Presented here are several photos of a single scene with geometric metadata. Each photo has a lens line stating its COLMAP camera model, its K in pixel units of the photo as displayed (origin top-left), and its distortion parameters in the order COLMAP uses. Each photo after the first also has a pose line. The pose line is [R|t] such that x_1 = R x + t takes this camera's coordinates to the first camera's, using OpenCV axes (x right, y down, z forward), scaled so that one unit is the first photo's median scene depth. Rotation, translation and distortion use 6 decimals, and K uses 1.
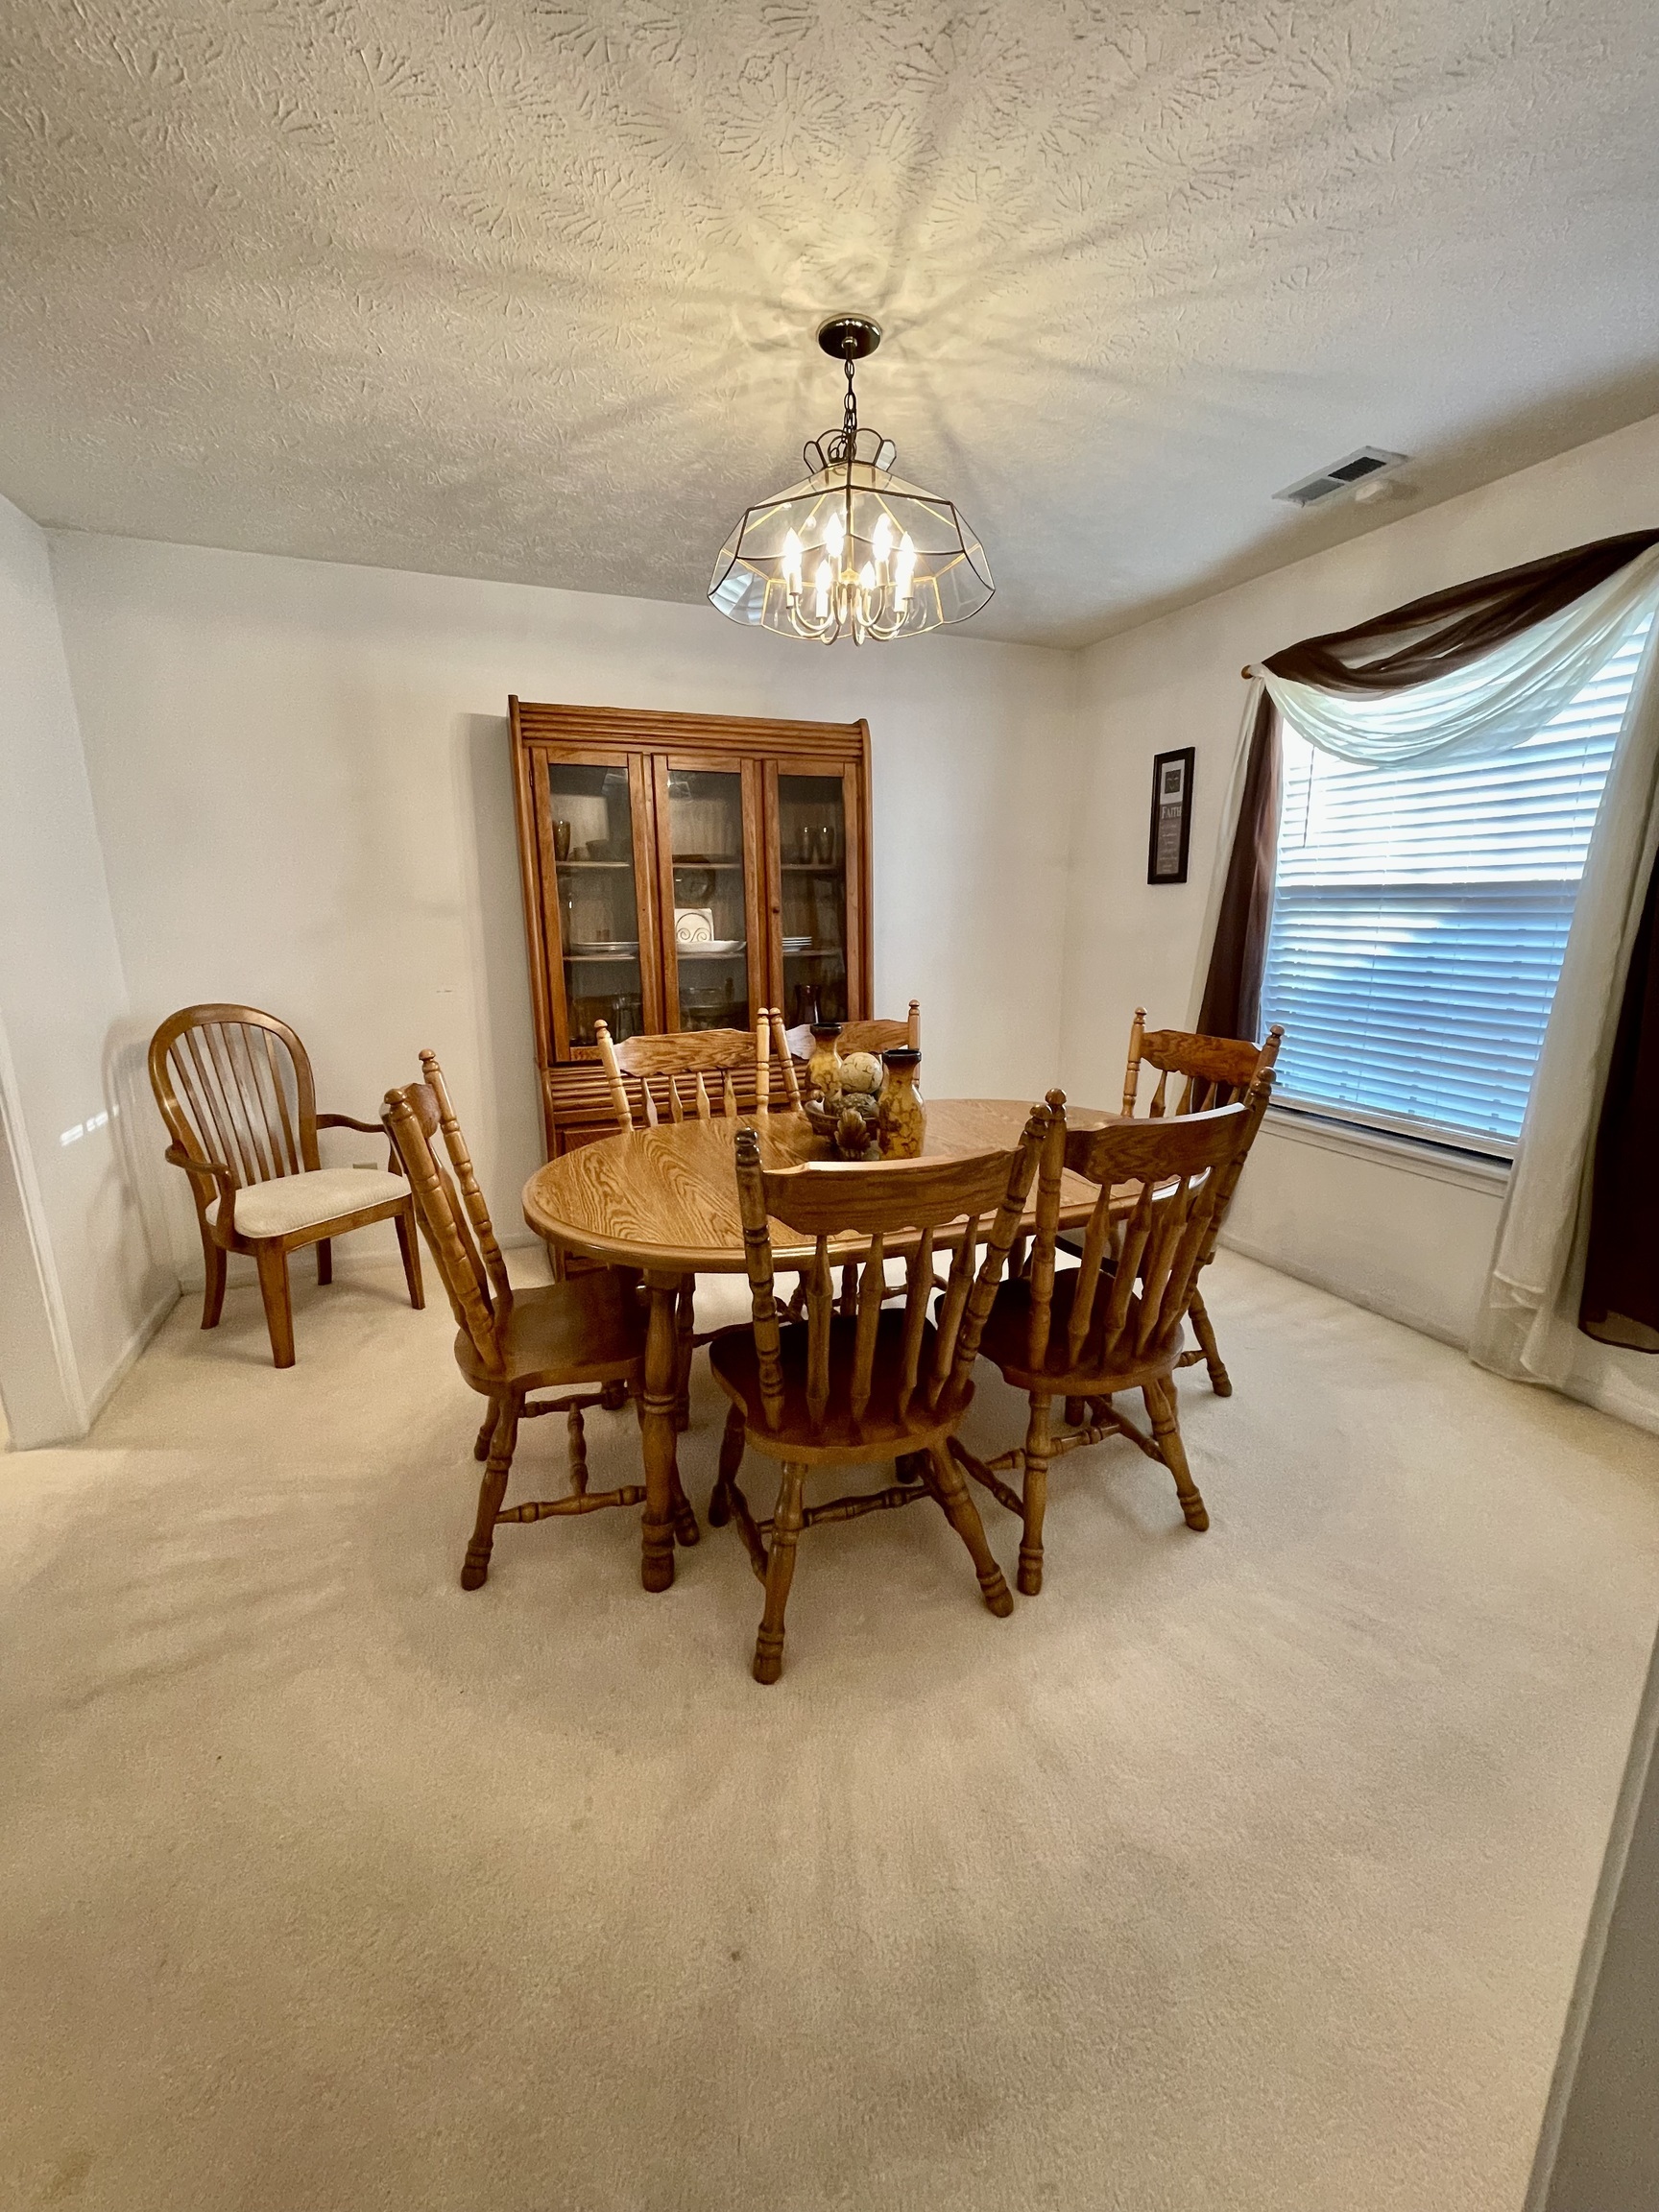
lens RADIAL K [[895.4, 0, 836.3], [0, 895.4, 1117.7], [0, 0, 1]] dist [-0.005408, 0.000218]
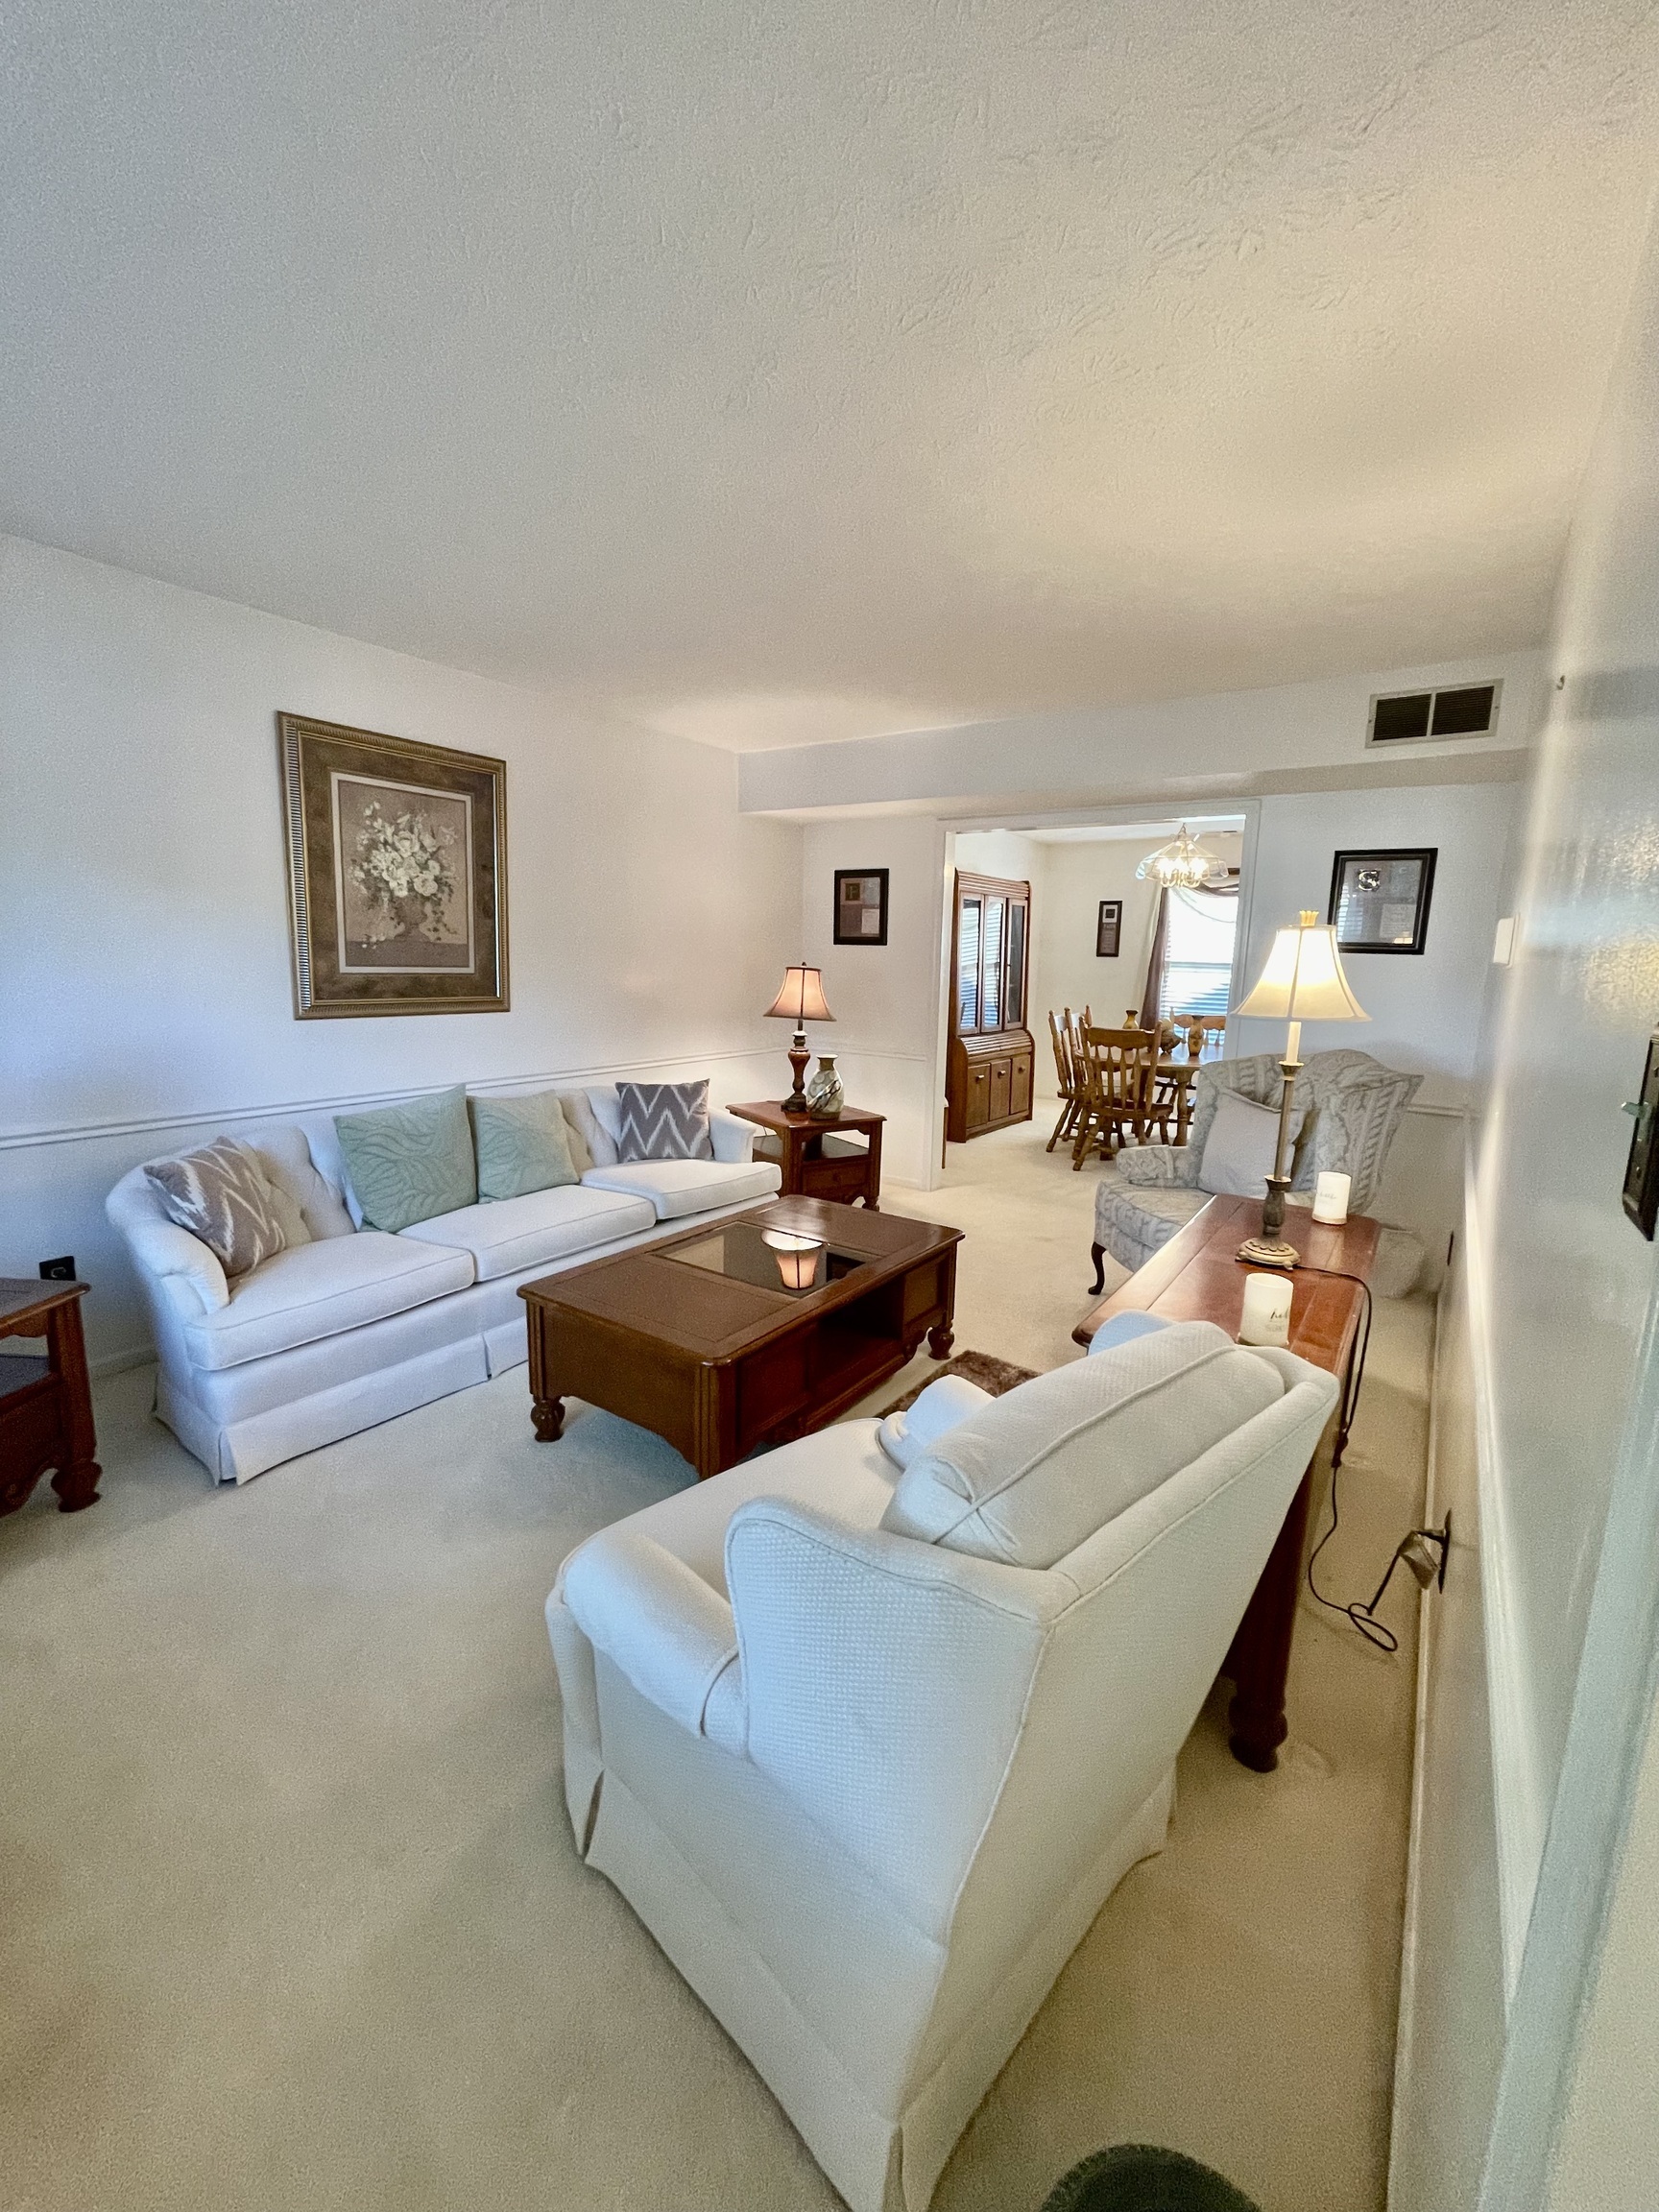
lens RADIAL K [[895.4, 0, 829.8], [0, 895.4, 1100.6], [0, 0, 1]] dist [-0.005408, 0.000218]
pose [[0.844924, -0.053264, 0.532227, -1.504359], [0.085152, 0.995734, -0.035531, 0.127543], [-0.528065, 0.075341, 0.845856, -0.541844]]
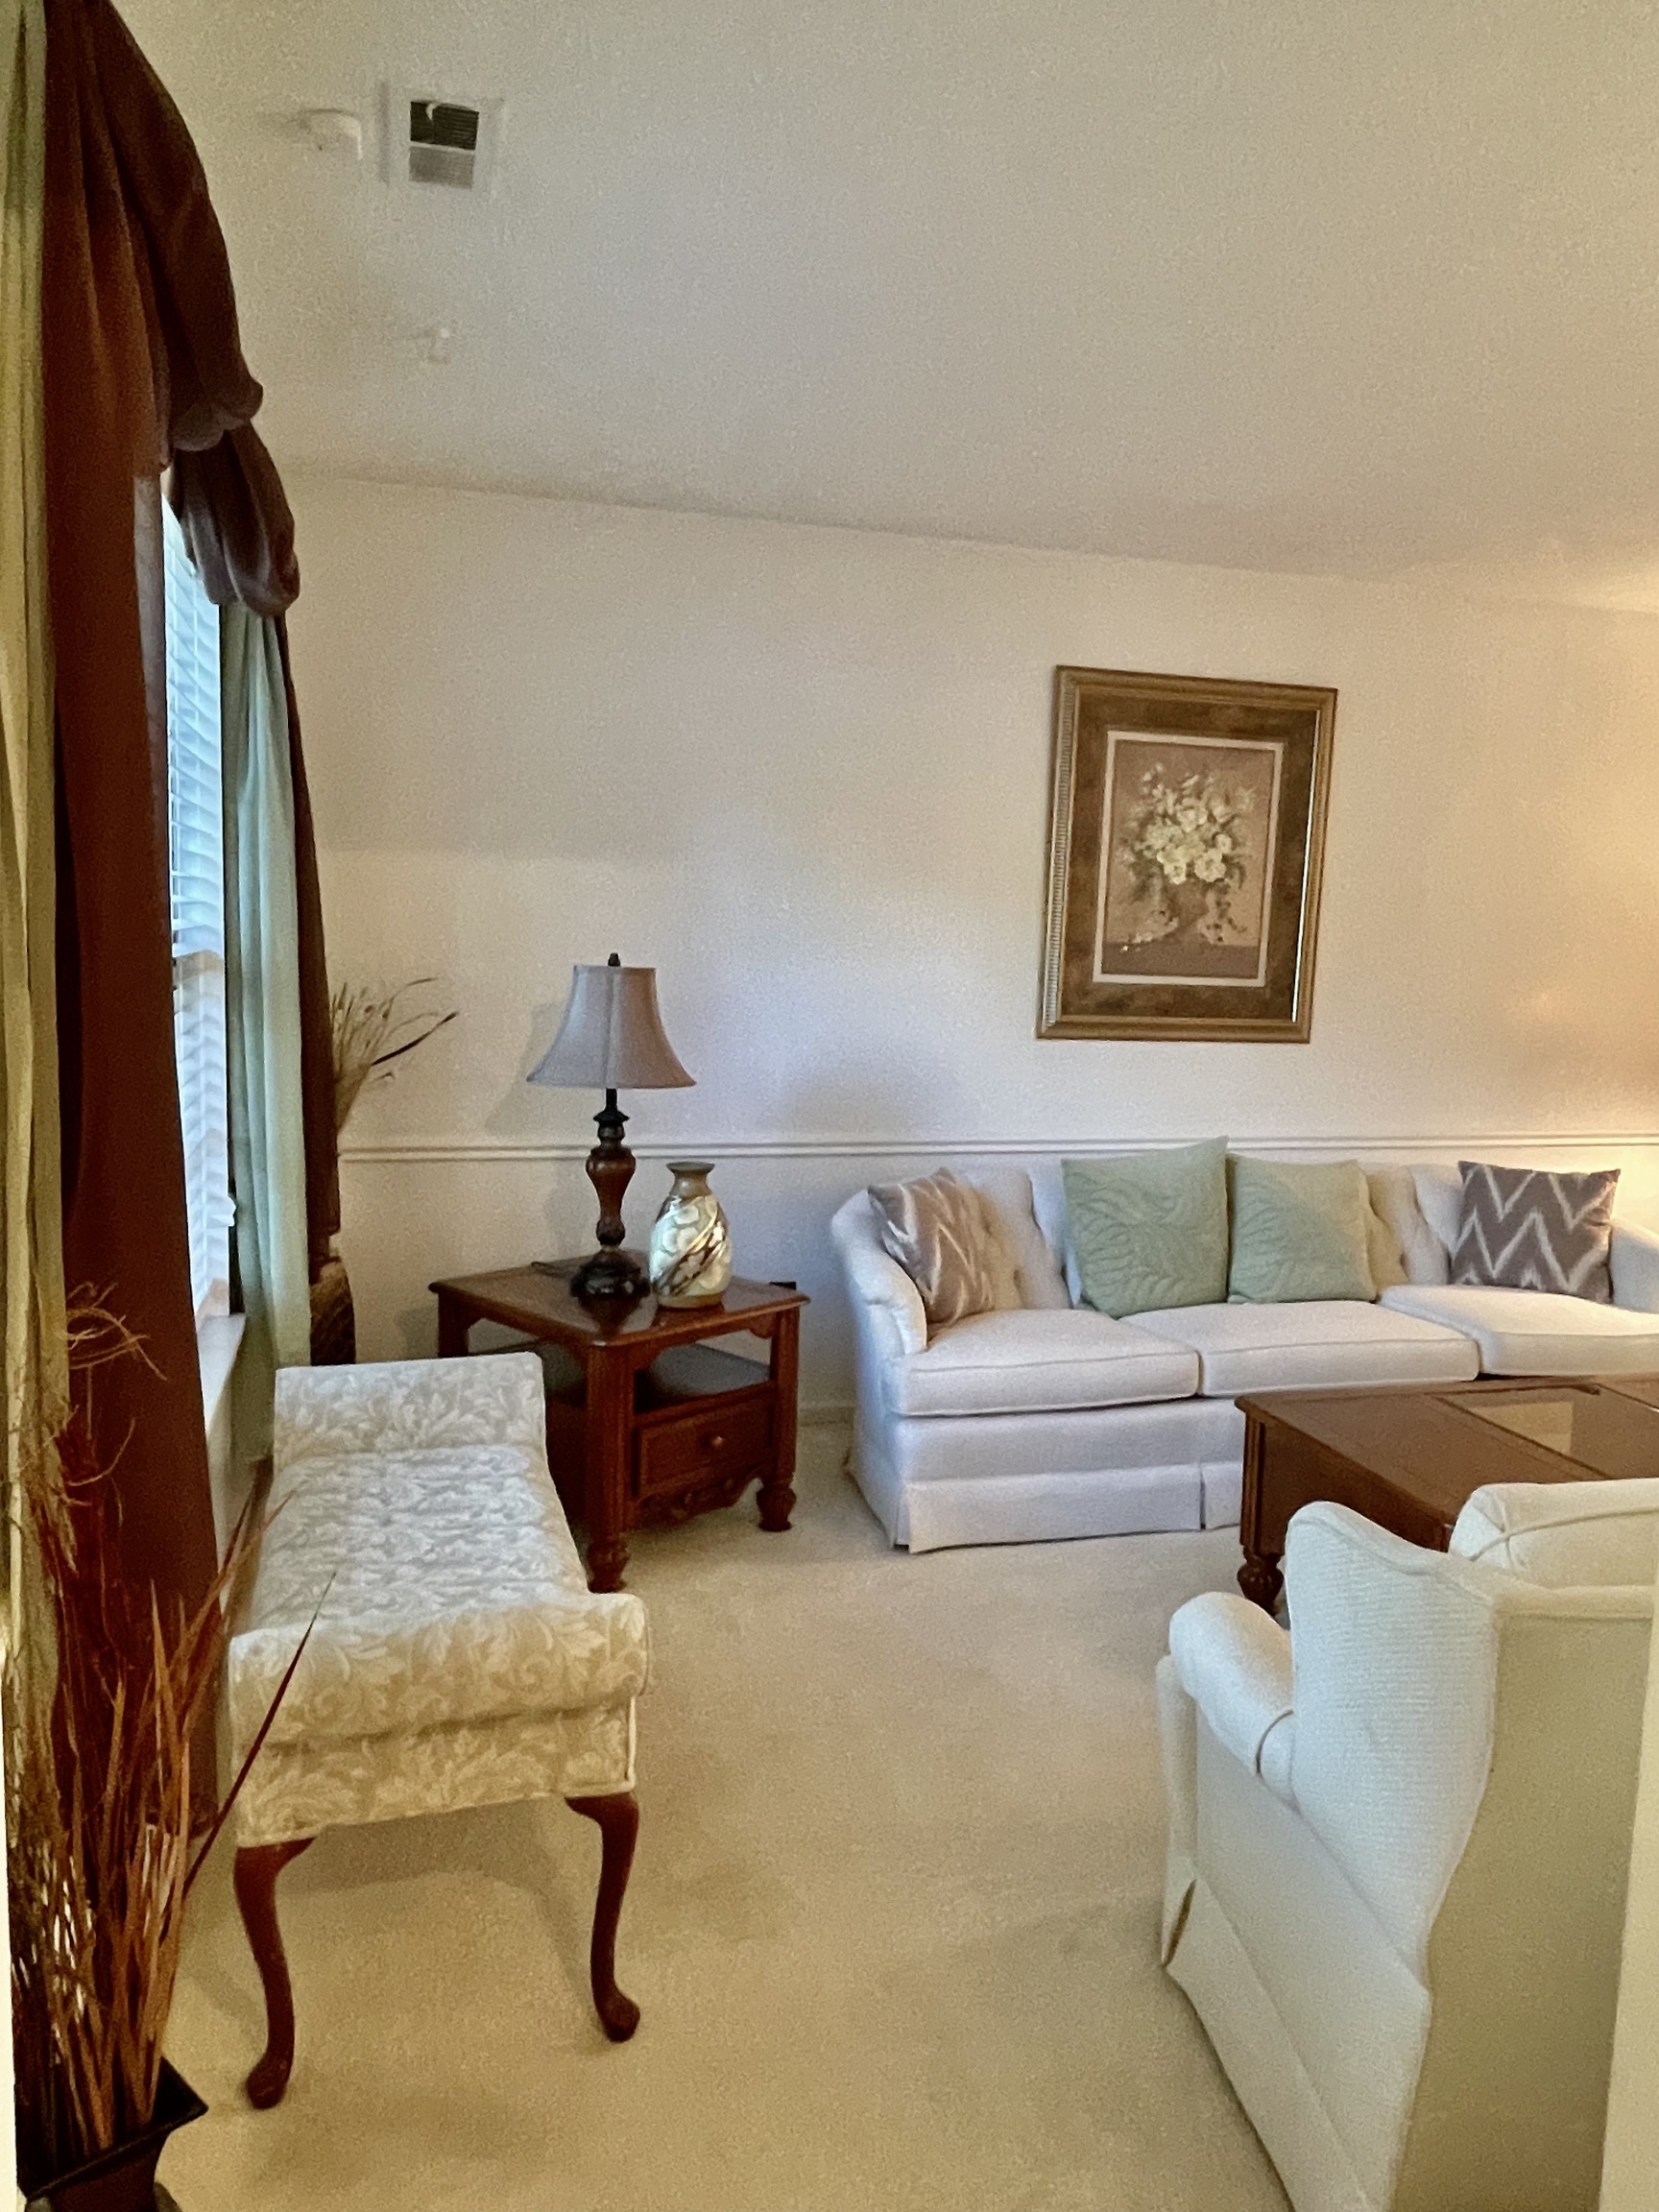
lens RADIAL K [[1538.2, 0, 833.9], [0, 1538.2, 1110.2], [0, 0, 1]] dist [-0.052707, -0.000009]
pose [[0.990782, 0.055192, -0.123713, -1.469750], [-0.068598, 0.991905, -0.106861, 0.192266], [0.116814, 0.114362, 0.986547, -0.847253]]
